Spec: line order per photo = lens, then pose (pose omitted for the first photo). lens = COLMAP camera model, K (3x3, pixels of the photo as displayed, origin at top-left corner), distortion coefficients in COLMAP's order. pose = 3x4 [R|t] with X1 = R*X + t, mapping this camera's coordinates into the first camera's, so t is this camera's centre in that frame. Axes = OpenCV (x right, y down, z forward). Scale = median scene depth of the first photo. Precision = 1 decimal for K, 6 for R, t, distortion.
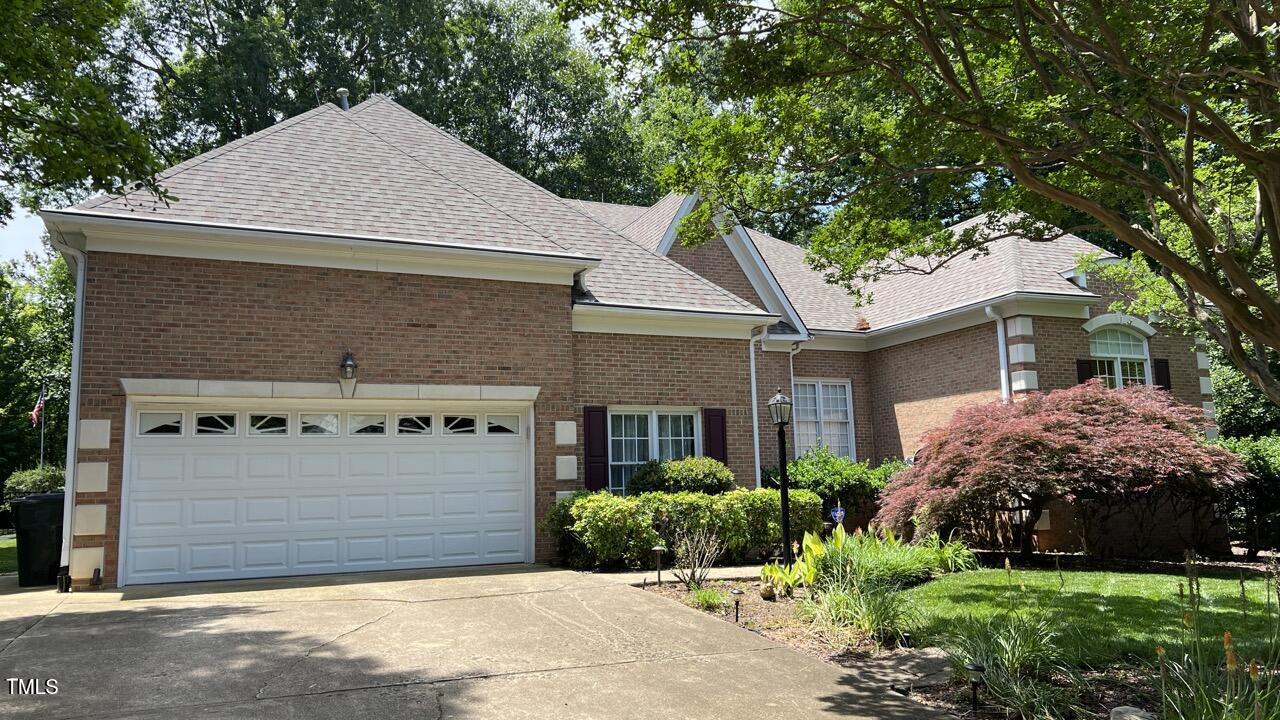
lens RADIAL K [[962.9, 0, 641.4], [0, 962.9, 355.2], [0, 0, 1]] dist [0.022760, -0.015490]
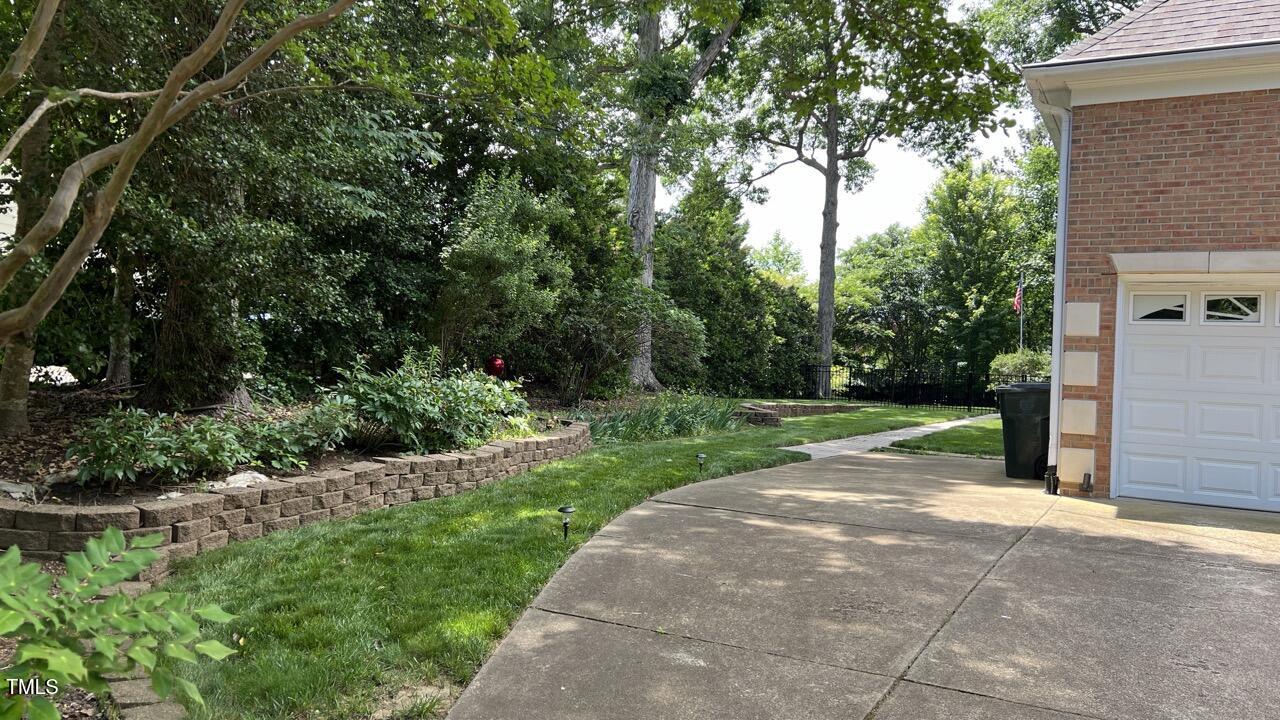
lens RADIAL K [[962.9, 0, 640.8], [0, 962.9, 357.1], [0, 0, 1]] dist [0.022760, -0.015490]
pose [[0.601136, 0.044293, -0.797918, -0.105784], [0.049614, 0.994468, 0.092582, 0.014892], [0.797605, -0.095243, 0.595613, 0.159610]]
